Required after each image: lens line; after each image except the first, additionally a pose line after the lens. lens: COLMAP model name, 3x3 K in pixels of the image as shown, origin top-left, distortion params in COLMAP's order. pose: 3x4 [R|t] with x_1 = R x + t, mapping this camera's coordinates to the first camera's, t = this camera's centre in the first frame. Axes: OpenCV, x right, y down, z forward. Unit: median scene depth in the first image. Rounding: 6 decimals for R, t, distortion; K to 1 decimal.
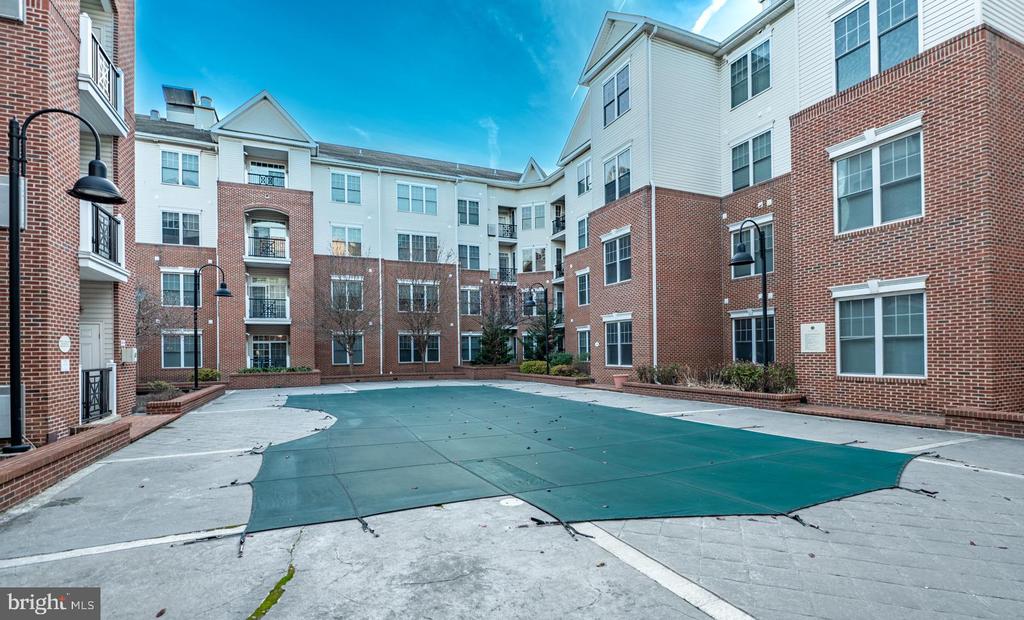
lens RADIAL K [[478.7, 0, 512.8], [0, 478.7, 349.4], [0, 0, 1]] dist [0.001037, -0.000209]
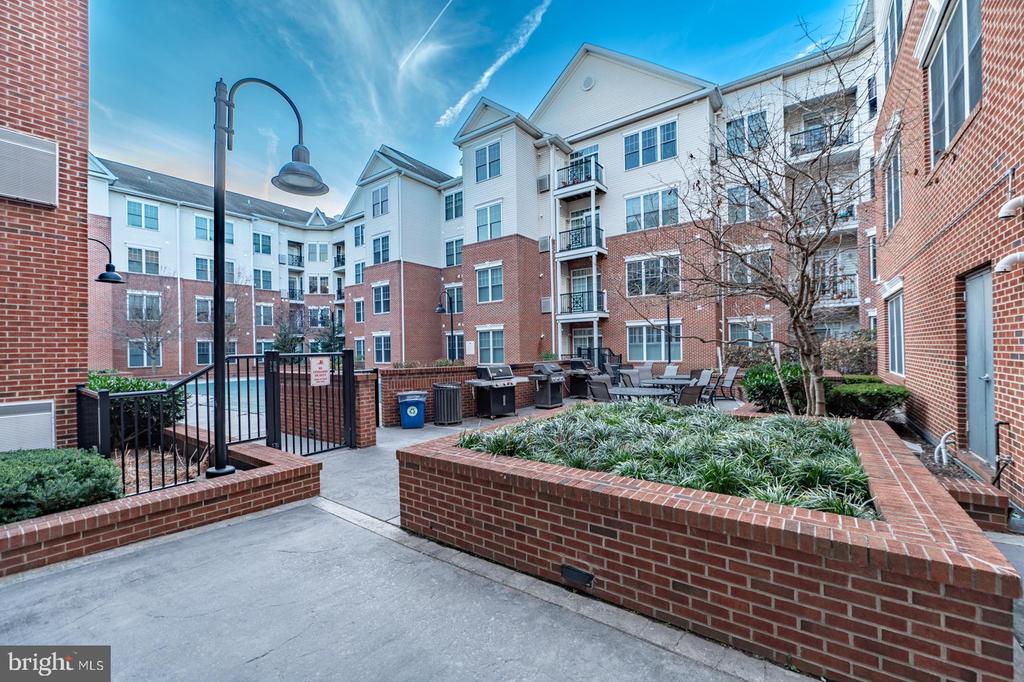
lens RADIAL K [[405.9, 0, 521.5], [0, 405.9, 350.2], [0, 0, 1]] dist [-0.017829, -0.001042]
pose [[0.861034, -0.005067, 0.508523, -0.079500], [0.005864, 0.999983, 0.000035, -0.006630], [-0.508514, 0.002952, 0.861049, -0.458855]]
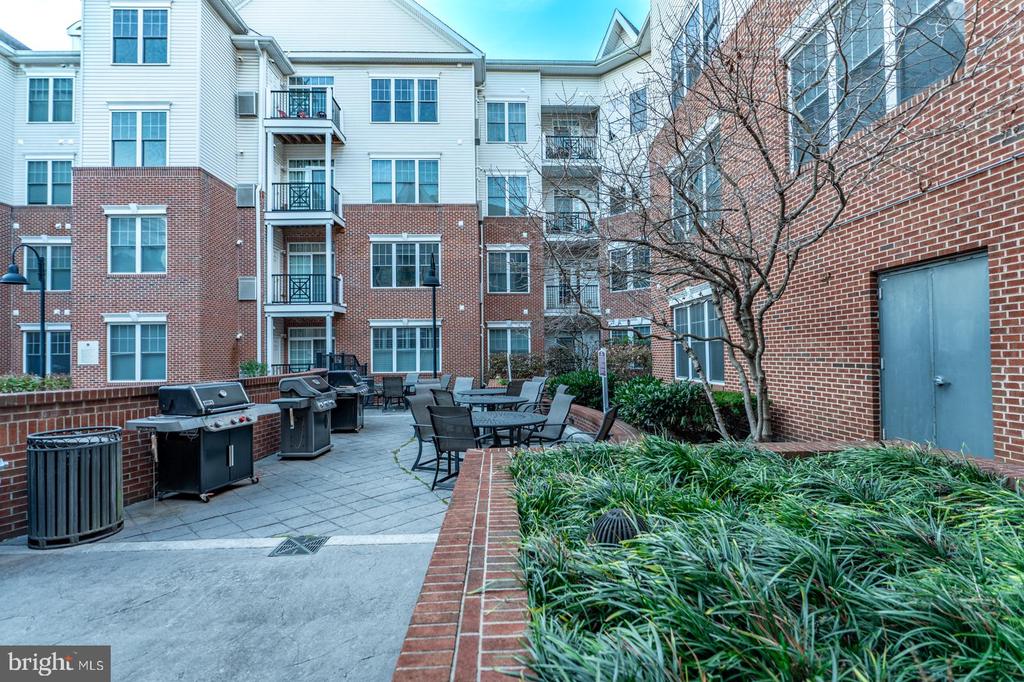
lens RADIAL K [[462.8, 0, 519.3], [0, 462.8, 347.2], [0, 0, 1]] dist [-0.011287, -0.000340]
pose [[0.367644, 0.023203, 0.929677, -0.038142], [0.004544, 0.999632, -0.026746, -0.001284], [-0.929955, 0.014057, 0.367403, -0.284445]]
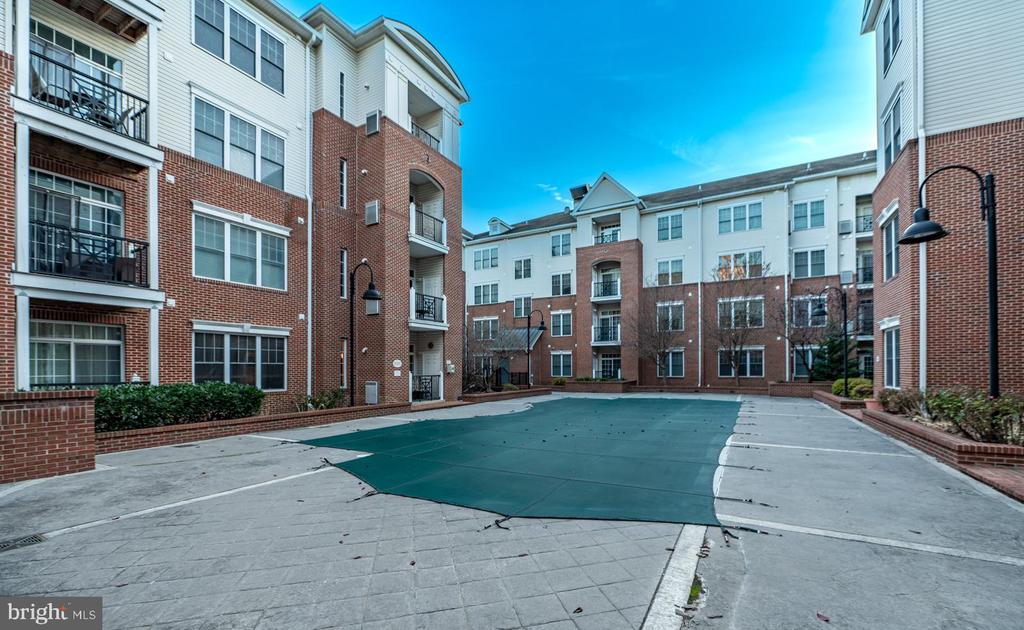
lens RADIAL K [[417.6, 0, 524.6], [0, 417.6, 365.5], [0, 0, 1]] dist [-0.001357, -0.000107]
pose [[0.612047, 0.001601, -0.790820, 0.379863], [0.002643, 0.999988, 0.004070, -0.002971], [0.790817, -0.004581, 0.612036, 0.134606]]
